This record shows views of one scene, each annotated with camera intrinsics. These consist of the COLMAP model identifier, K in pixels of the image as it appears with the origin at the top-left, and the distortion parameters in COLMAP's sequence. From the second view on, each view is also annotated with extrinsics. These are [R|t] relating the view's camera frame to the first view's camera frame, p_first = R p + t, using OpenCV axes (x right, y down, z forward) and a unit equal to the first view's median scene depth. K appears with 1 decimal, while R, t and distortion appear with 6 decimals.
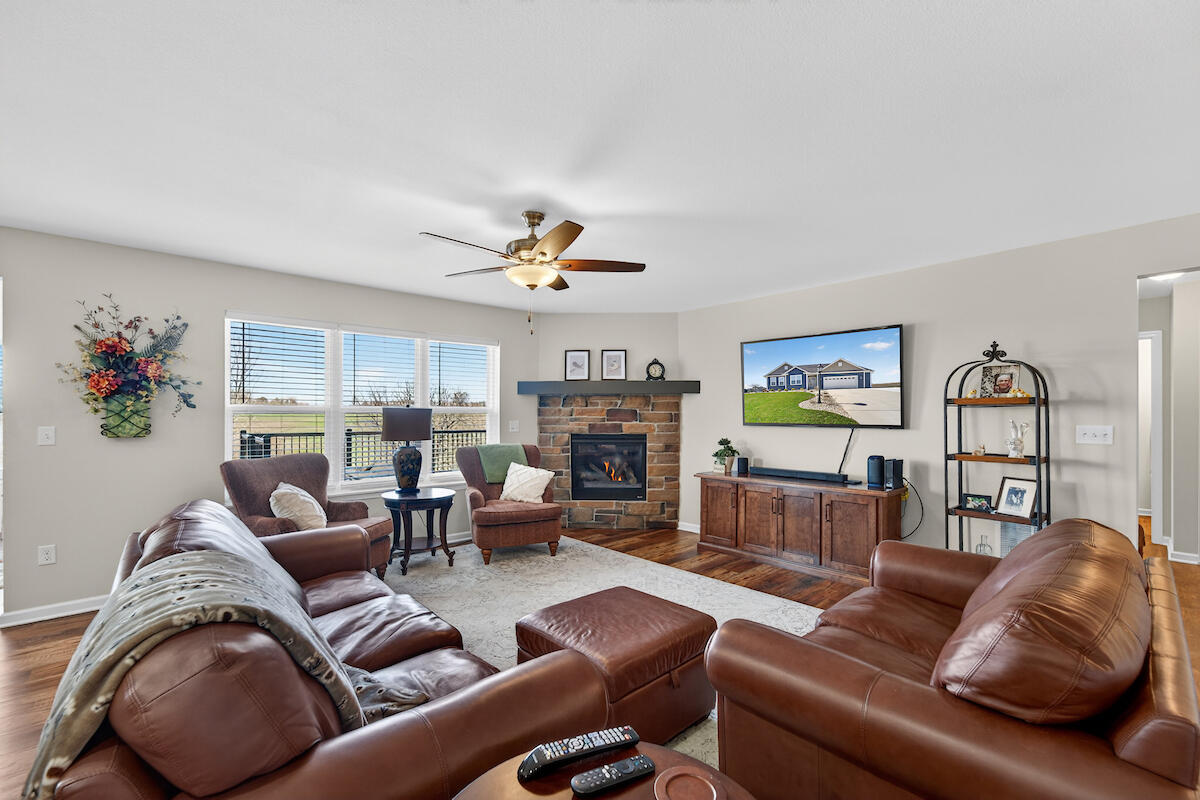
lens RADIAL K [[507.4, 0, 606.6], [0, 507.4, 426.4], [0, 0, 1]] dist [-0.006051, 0.000450]
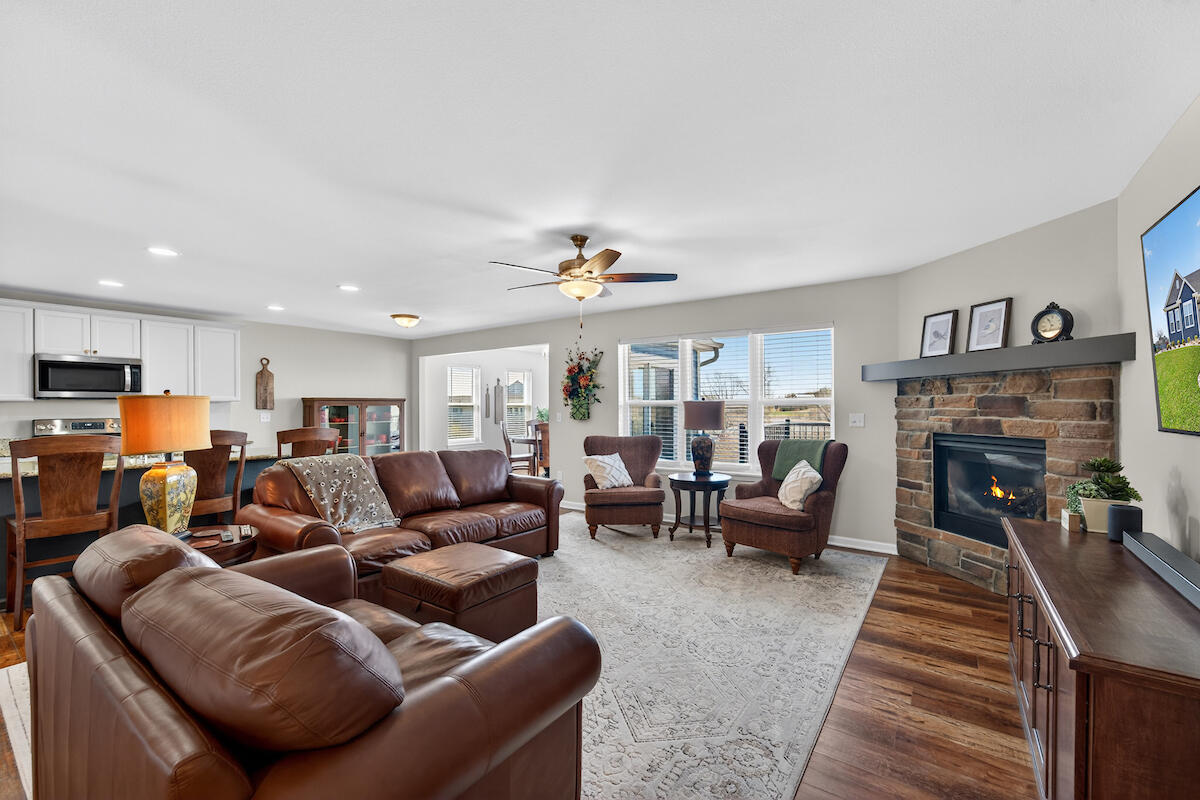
lens RADIAL K [[507.4, 0, 597.4], [0, 507.4, 401.8], [0, 0, 1]] dist [-0.006051, 0.000450]
pose [[0.220518, -0.010152, -0.975330, 0.523835], [-0.021293, 0.999657, -0.015220, -0.008262], [0.975151, 0.024124, 0.220226, 0.401526]]
